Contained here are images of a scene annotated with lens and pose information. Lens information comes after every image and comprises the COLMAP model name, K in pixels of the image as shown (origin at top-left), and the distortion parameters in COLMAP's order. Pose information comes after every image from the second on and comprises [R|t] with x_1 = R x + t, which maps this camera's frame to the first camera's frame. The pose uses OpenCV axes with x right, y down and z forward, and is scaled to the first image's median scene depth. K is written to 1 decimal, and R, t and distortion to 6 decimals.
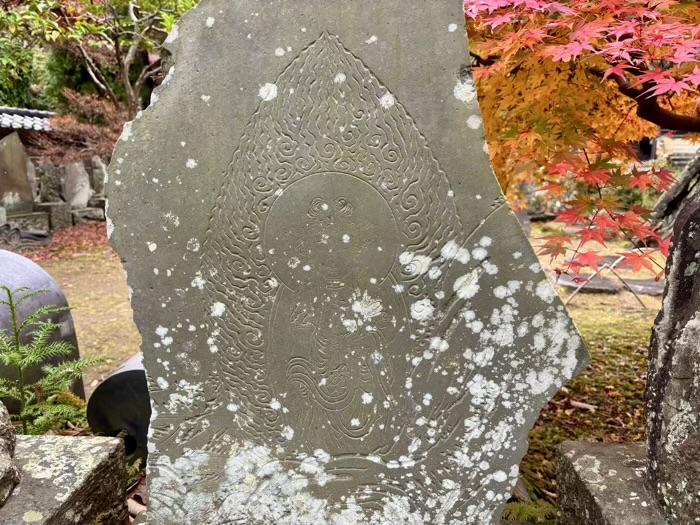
lens RADIAL K [[524.1, 0, 349.5], [0, 524.1, 262.1], [0, 0, 1]] dist [0.056182, -0.065299]
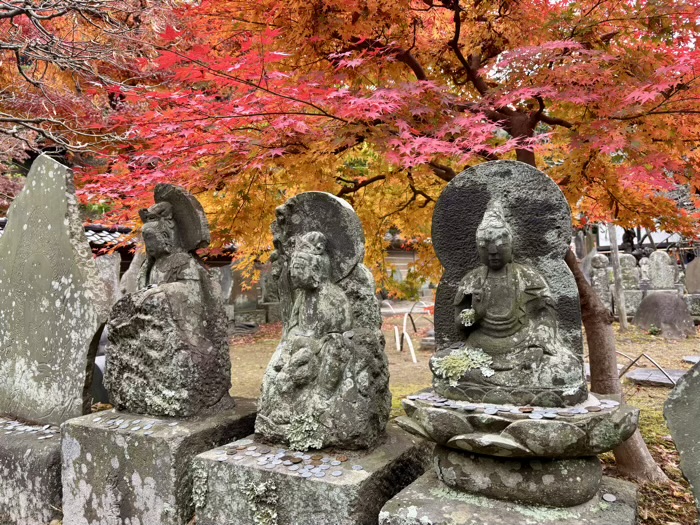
lens RADIAL K [[524.1, 0, 350.6], [0, 524.1, 262.4], [0, 0, 1]] dist [0.056182, -0.065299]
pose [[0.884066, -0.041369, -0.465528, 2.581295], [-0.054193, 0.980282, -0.190028, 0.305215], [0.464209, 0.193225, 0.864392, -0.617250]]
